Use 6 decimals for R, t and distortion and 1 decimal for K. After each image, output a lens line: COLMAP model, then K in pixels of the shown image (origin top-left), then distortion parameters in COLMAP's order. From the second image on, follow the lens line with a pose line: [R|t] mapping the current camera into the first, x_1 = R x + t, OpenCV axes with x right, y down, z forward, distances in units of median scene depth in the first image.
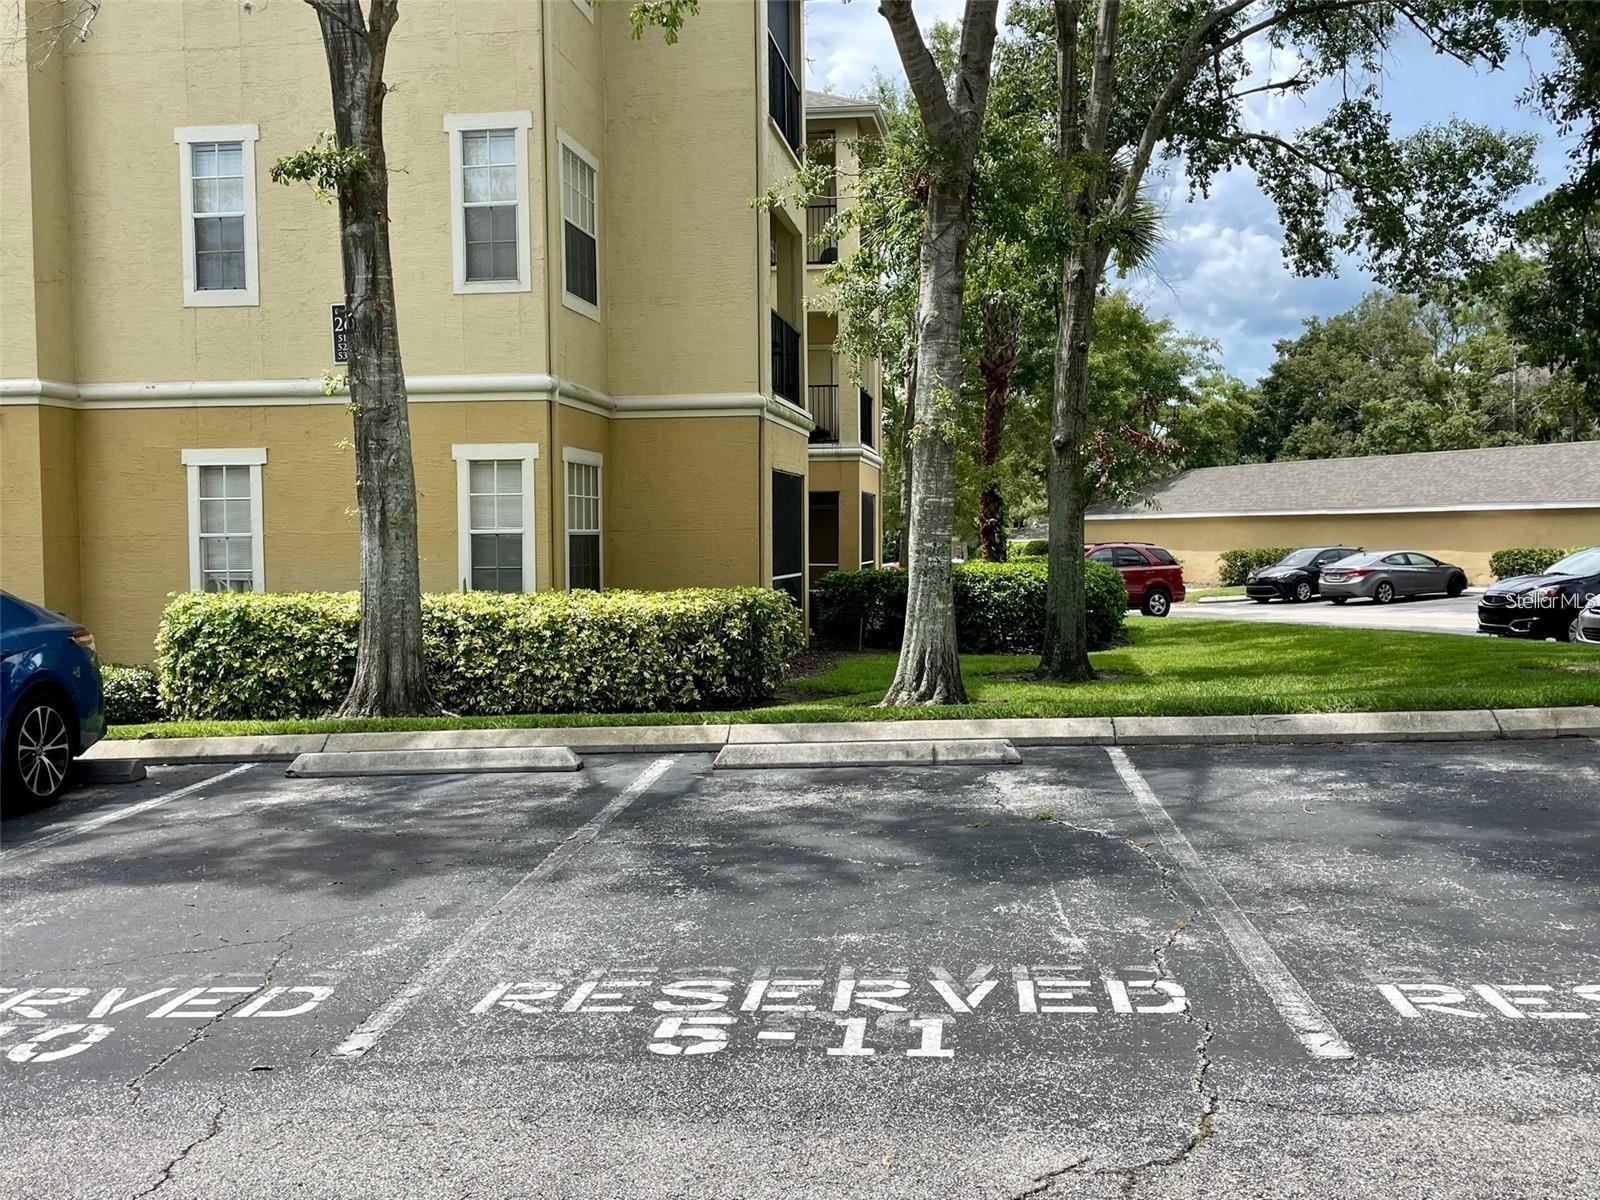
lens RADIAL K [[1492.1, 0, 802.6], [0, 1492.1, 604.3], [0, 0, 1]] dist [0.015425, 0.000000]
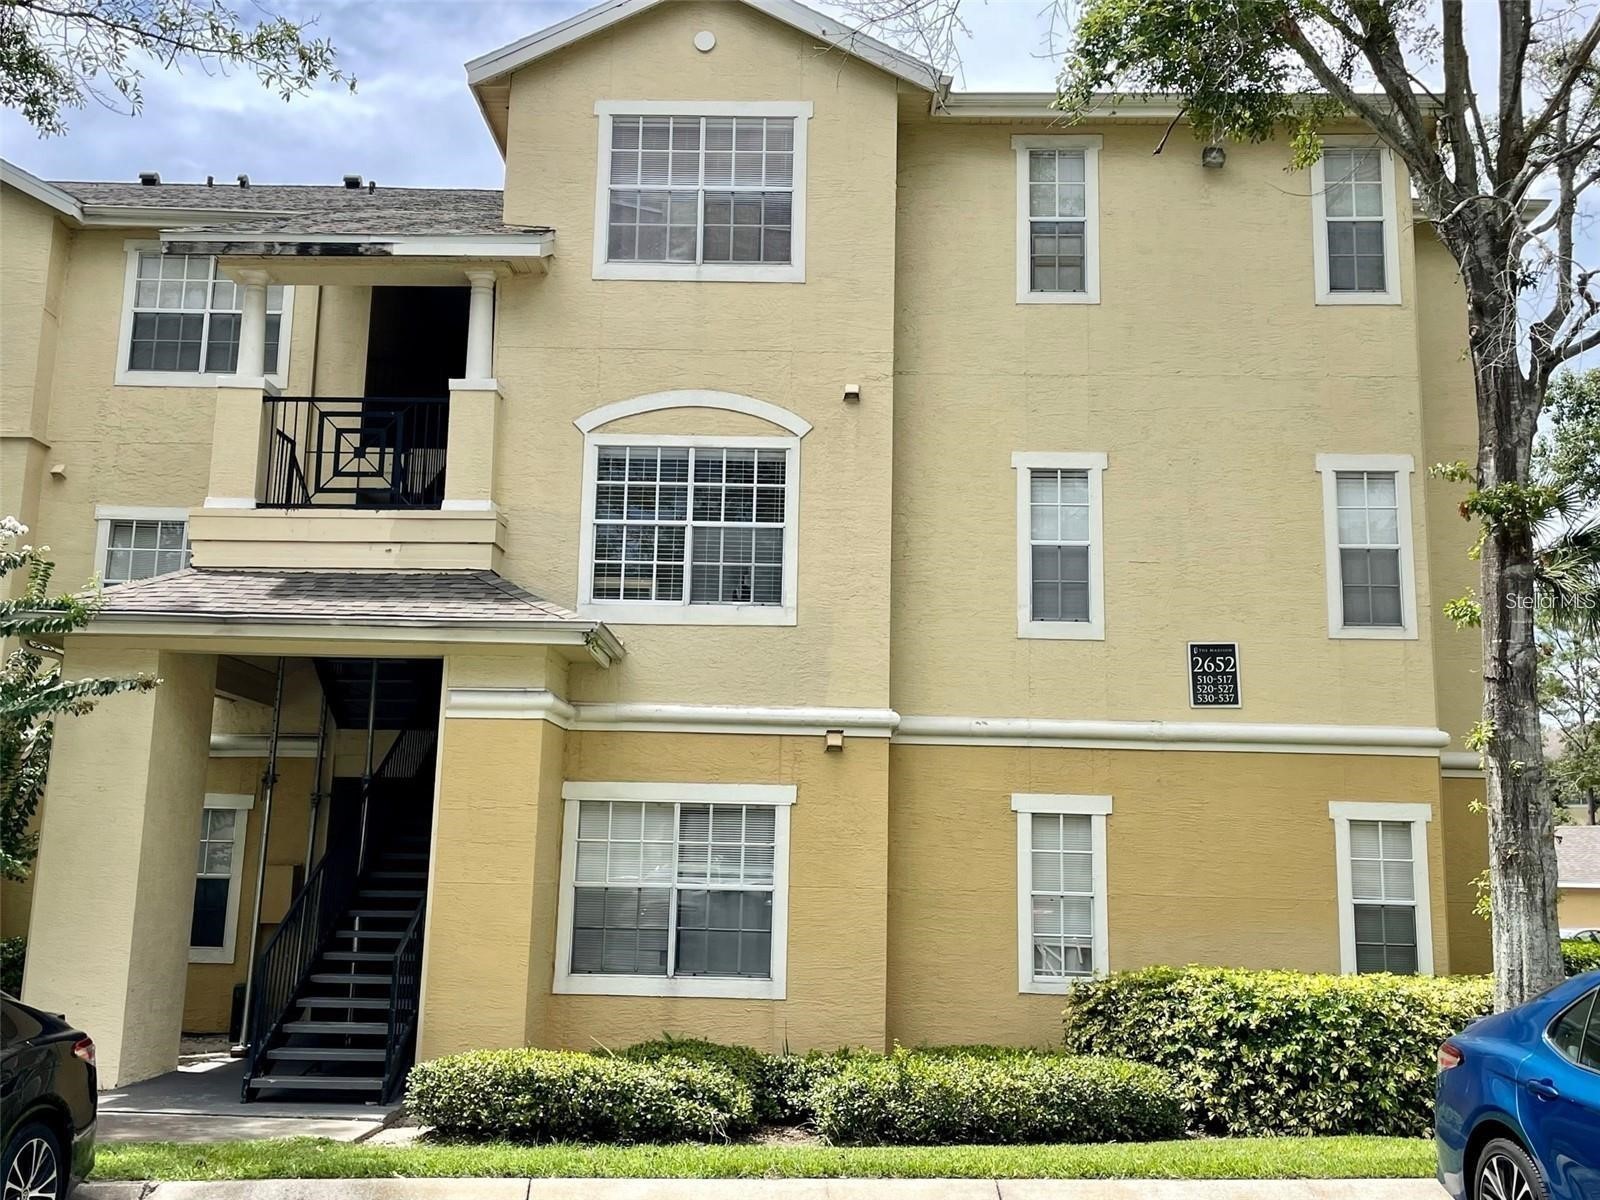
lens RADIAL K [[1492.1, 0, 798.7], [0, 1492.1, 588.9], [0, 0, 1]] dist [0.015425, 0.000000]
pose [[0.996380, 0.051333, 0.067764, -0.623629], [-0.034114, 0.971550, -0.234366, -0.009127], [-0.077867, 0.231206, 0.969784, 0.120320]]
